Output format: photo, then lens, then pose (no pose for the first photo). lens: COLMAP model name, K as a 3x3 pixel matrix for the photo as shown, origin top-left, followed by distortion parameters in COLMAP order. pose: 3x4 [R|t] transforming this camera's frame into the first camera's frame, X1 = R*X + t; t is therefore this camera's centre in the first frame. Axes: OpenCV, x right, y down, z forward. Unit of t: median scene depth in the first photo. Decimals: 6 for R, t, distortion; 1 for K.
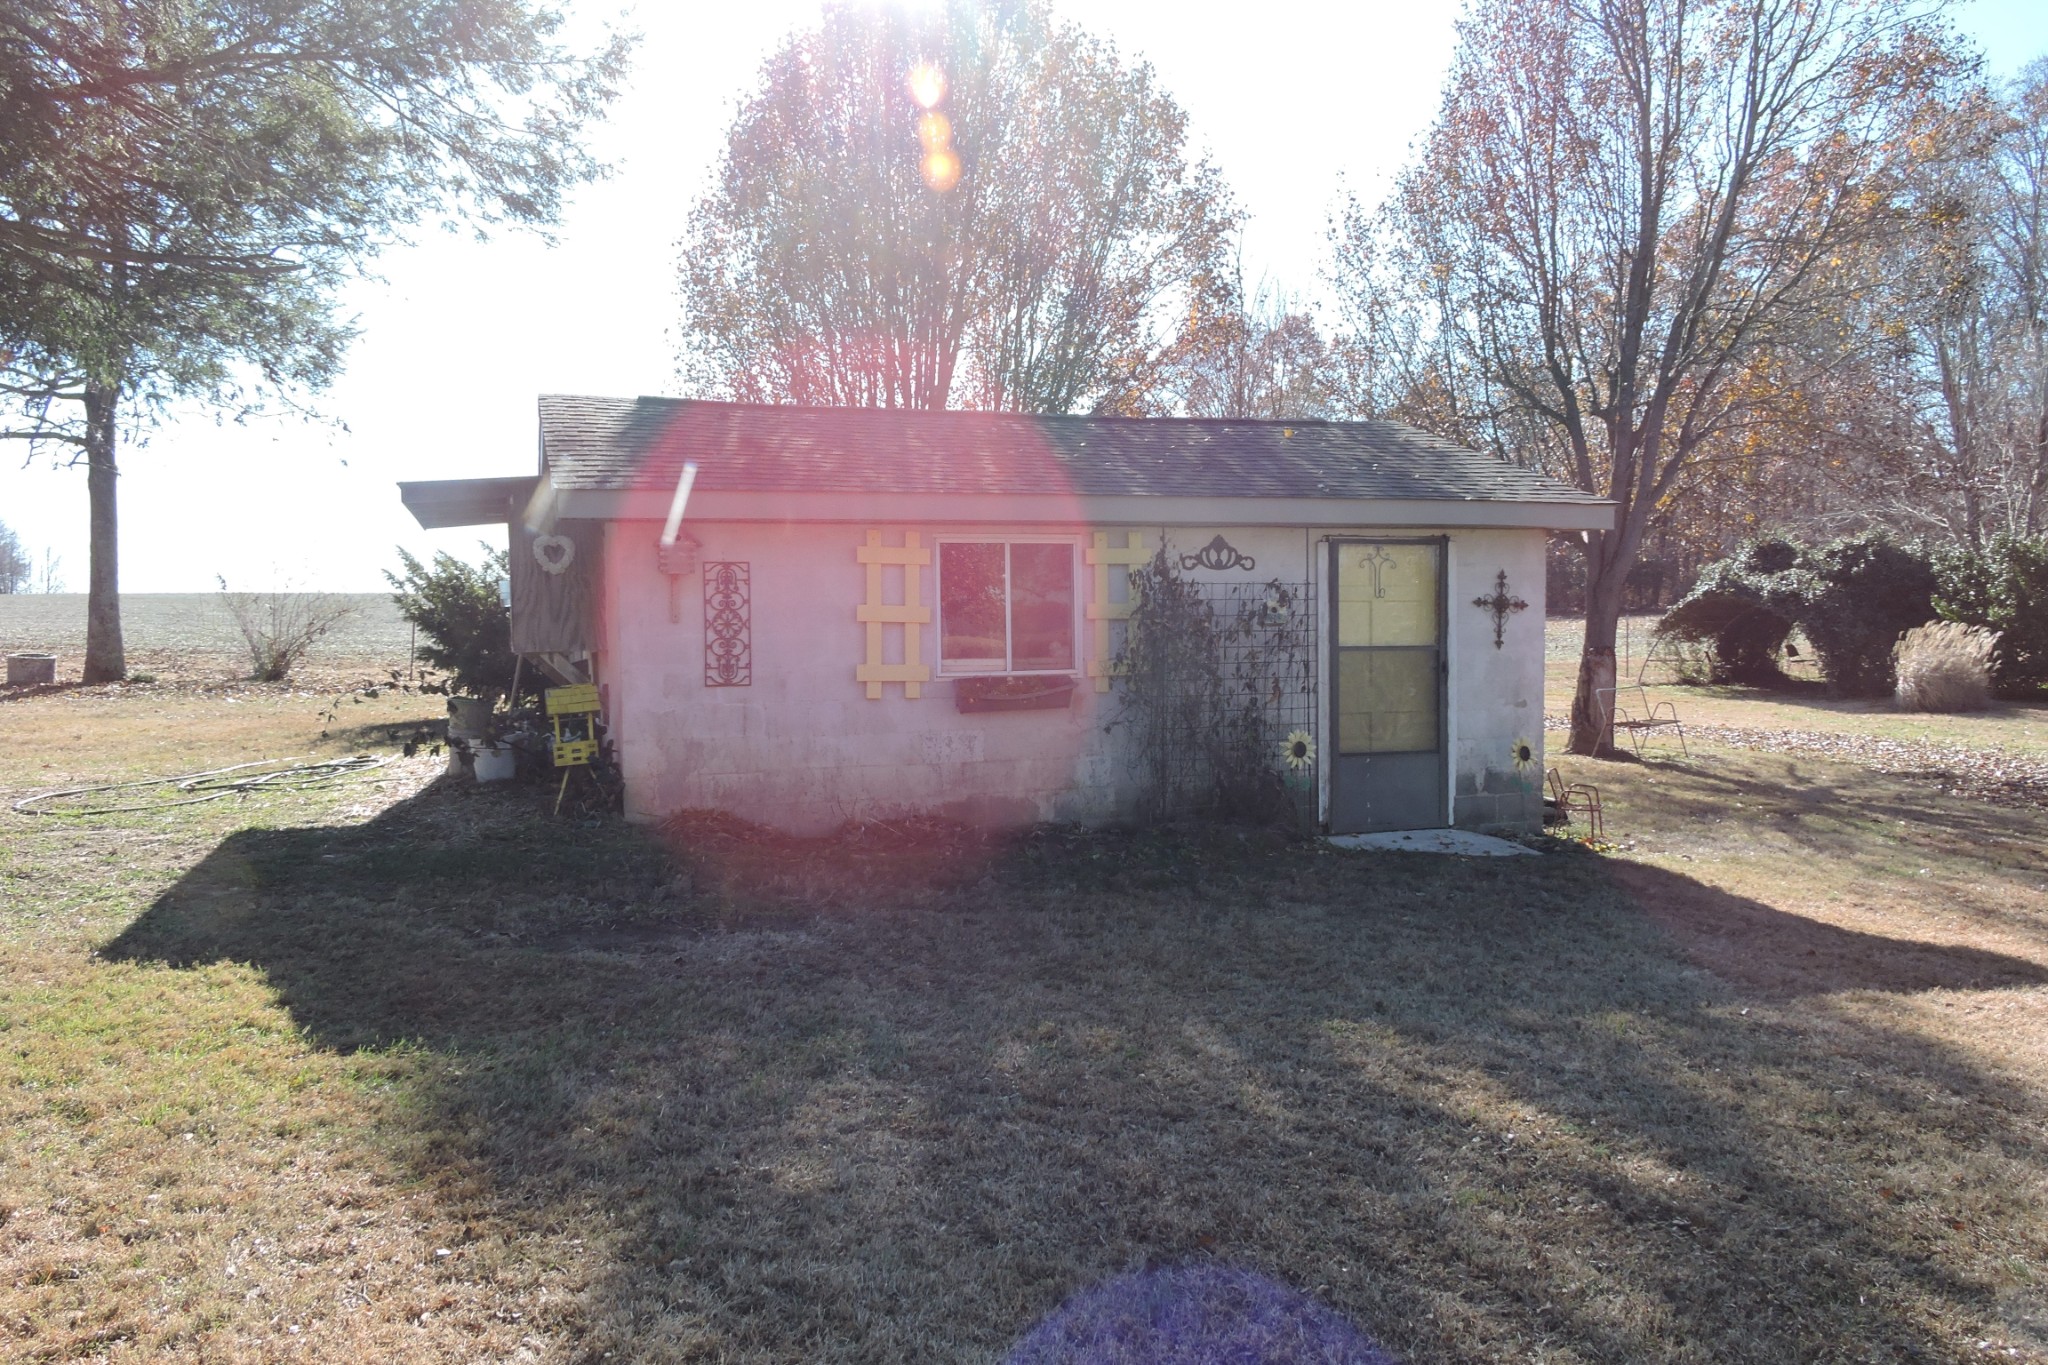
lens RADIAL K [[1466.0, 0, 1019.4], [0, 1466.0, 689.5], [0, 0, 1]] dist [-0.013926, 0.004994]
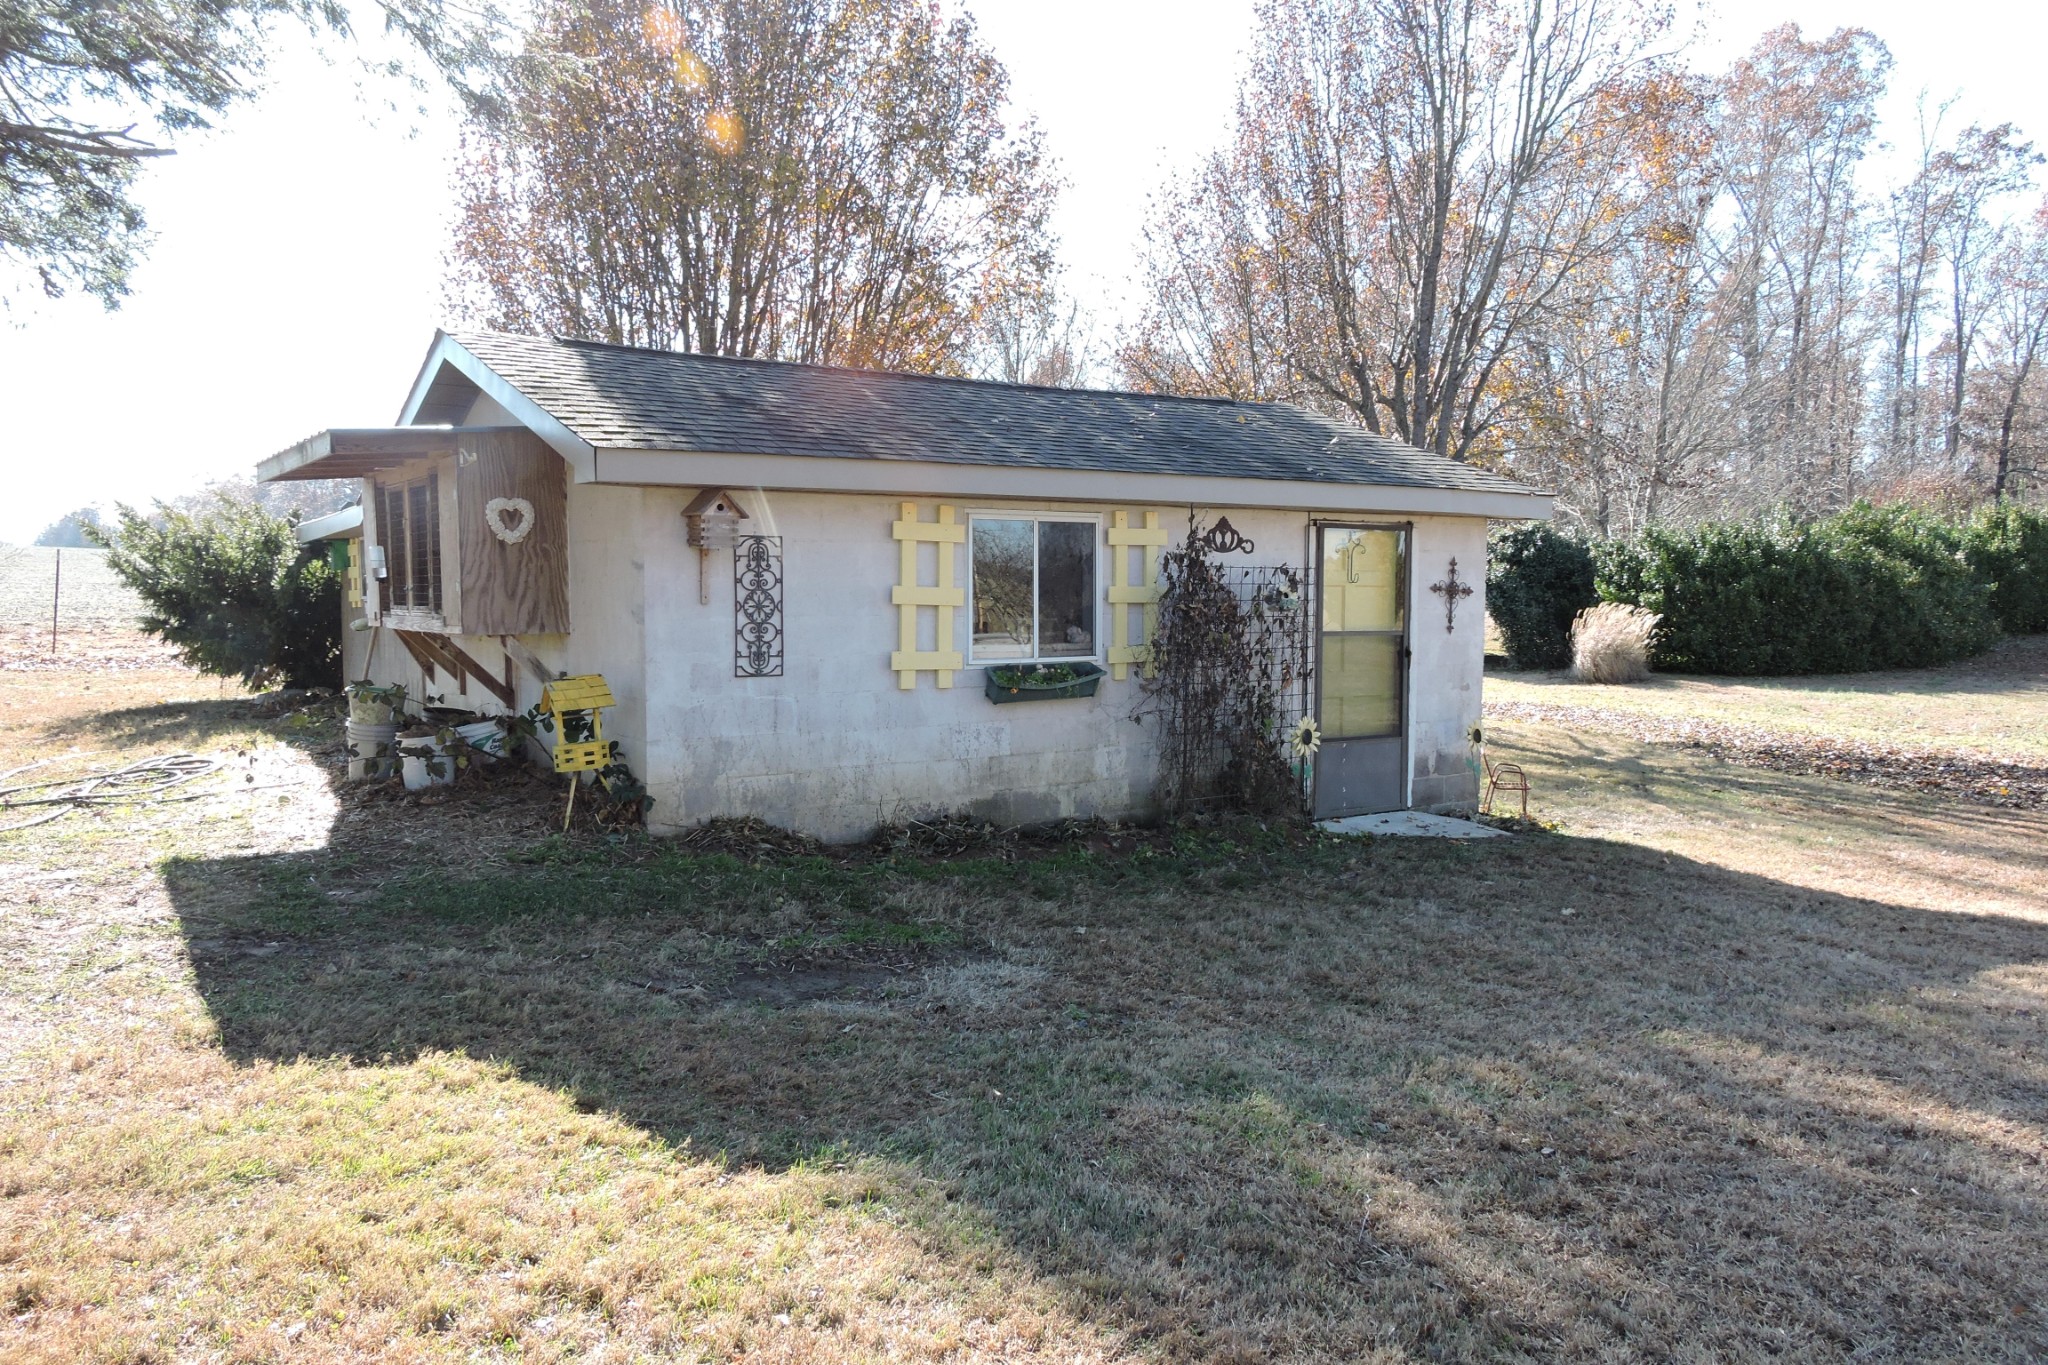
lens RADIAL K [[1466.0, 0, 1019.4], [0, 1466.0, 689.5], [0, 0, 1]] dist [-0.013926, 0.004994]
pose [[0.965706, -0.005438, 0.259580, -0.255502], [-0.000466, 0.999743, 0.022677, -0.013516], [-0.259636, -0.022021, 0.965455, 0.100357]]
